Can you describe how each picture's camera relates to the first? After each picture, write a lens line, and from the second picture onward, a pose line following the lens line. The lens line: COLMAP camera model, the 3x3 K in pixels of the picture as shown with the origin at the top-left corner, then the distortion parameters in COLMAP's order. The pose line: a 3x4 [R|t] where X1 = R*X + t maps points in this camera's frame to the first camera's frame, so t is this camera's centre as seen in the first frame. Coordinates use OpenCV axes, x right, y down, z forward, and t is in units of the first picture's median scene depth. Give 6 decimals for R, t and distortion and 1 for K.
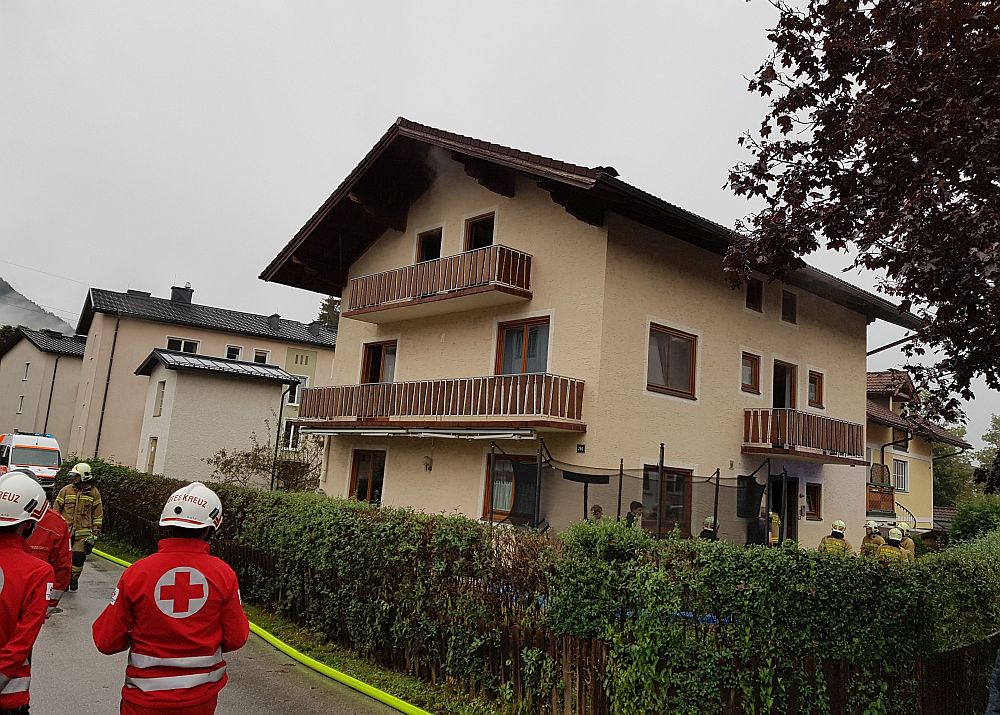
lens RADIAL K [[784.6, 0, 500.0], [0, 784.6, 357.5], [0, 0, 1]] dist [0.070659, -0.166584]
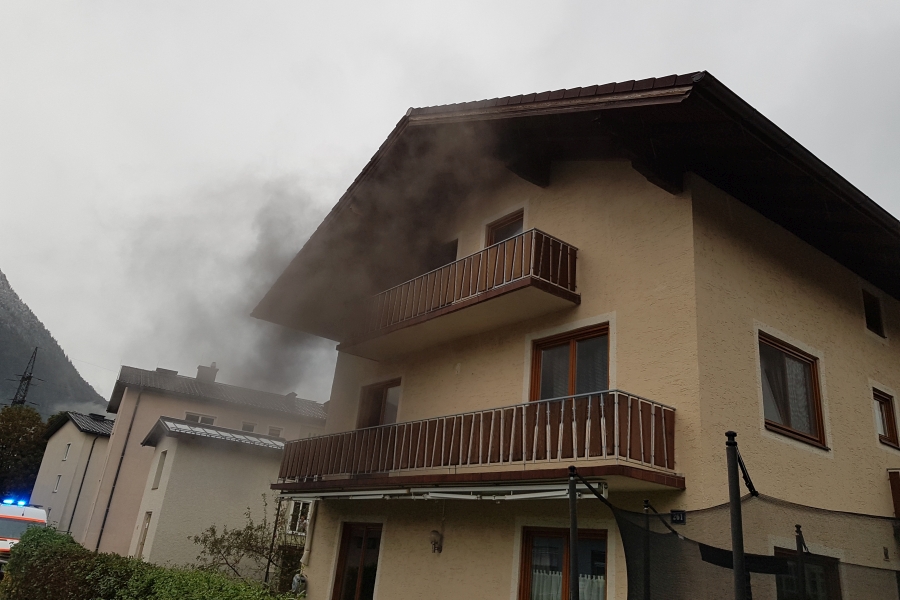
lens RADIAL K [[685.6, 0, 435.2], [0, 685.6, 276.2], [0, 0, 1]] dist [0.077039, -0.150914]
pose [[0.995180, -0.009673, -0.097589, -0.031249], [-0.015126, 0.968073, -0.250213, 0.063358], [0.096894, 0.250484, 0.963260, 0.355892]]
